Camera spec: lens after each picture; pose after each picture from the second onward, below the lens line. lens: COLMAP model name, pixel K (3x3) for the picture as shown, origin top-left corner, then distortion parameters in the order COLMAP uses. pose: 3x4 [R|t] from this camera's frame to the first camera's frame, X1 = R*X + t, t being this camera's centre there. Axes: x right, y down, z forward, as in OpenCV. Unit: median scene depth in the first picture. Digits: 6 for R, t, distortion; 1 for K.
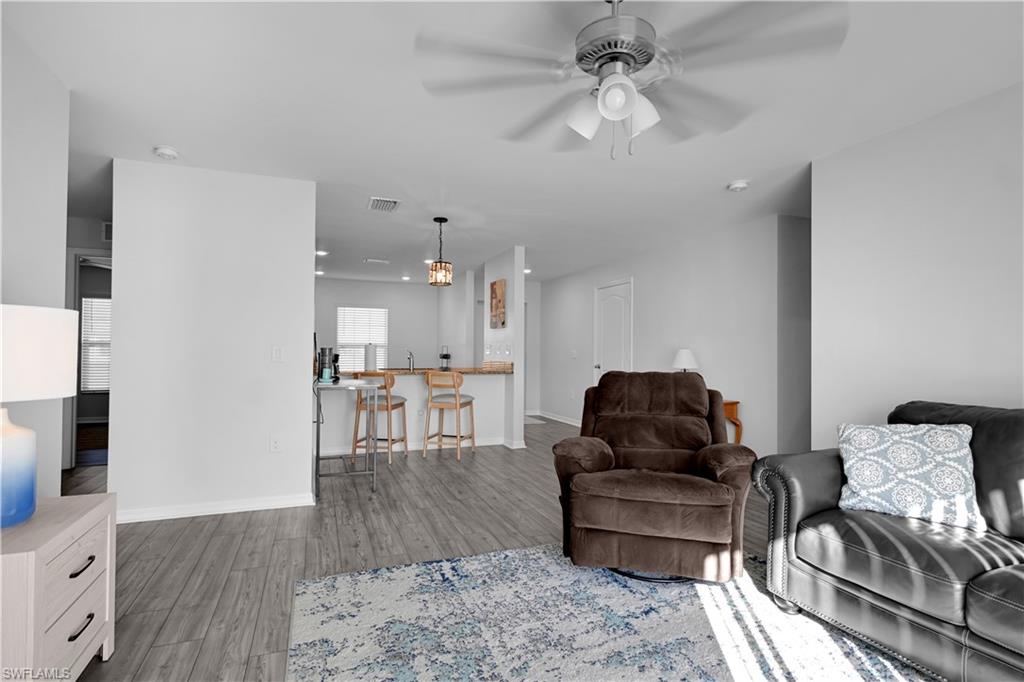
lens RADIAL K [[504.6, 0, 508.2], [0, 504.6, 346.0], [0, 0, 1]] dist [-0.002684, 0.000867]
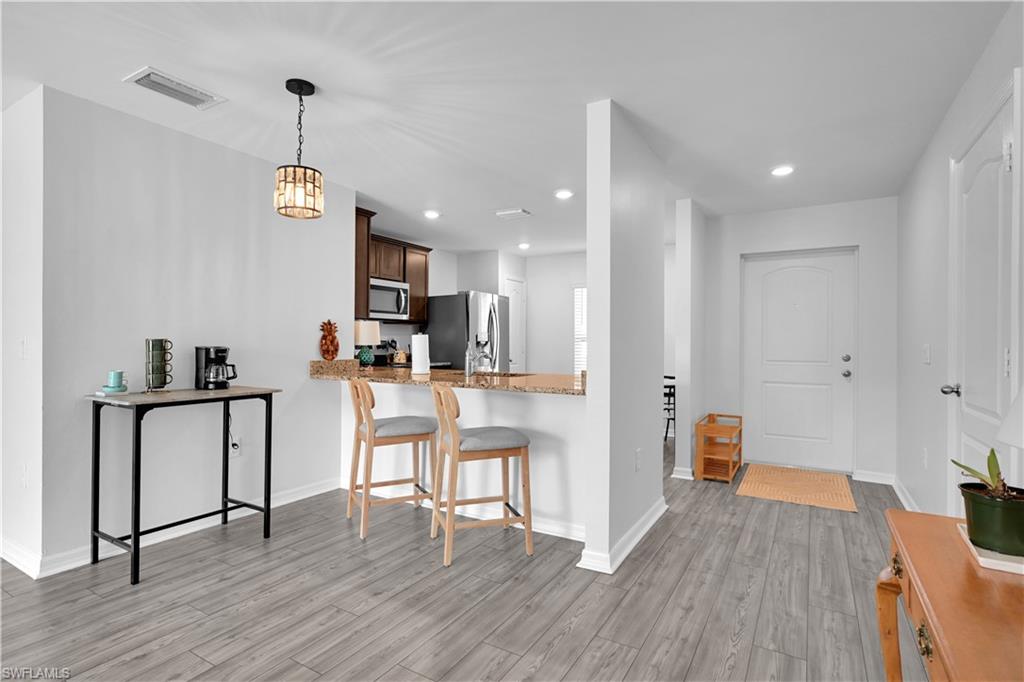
lens RADIAL K [[504.6, 0, 519.6], [0, 504.6, 345.9], [0, 0, 1]] dist [-0.002684, 0.000867]
pose [[0.625579, 0.003183, -0.780154, 0.730141], [0.004837, 0.999957, 0.007958, 0.017954], [0.780146, -0.008752, 0.625536, 1.550637]]
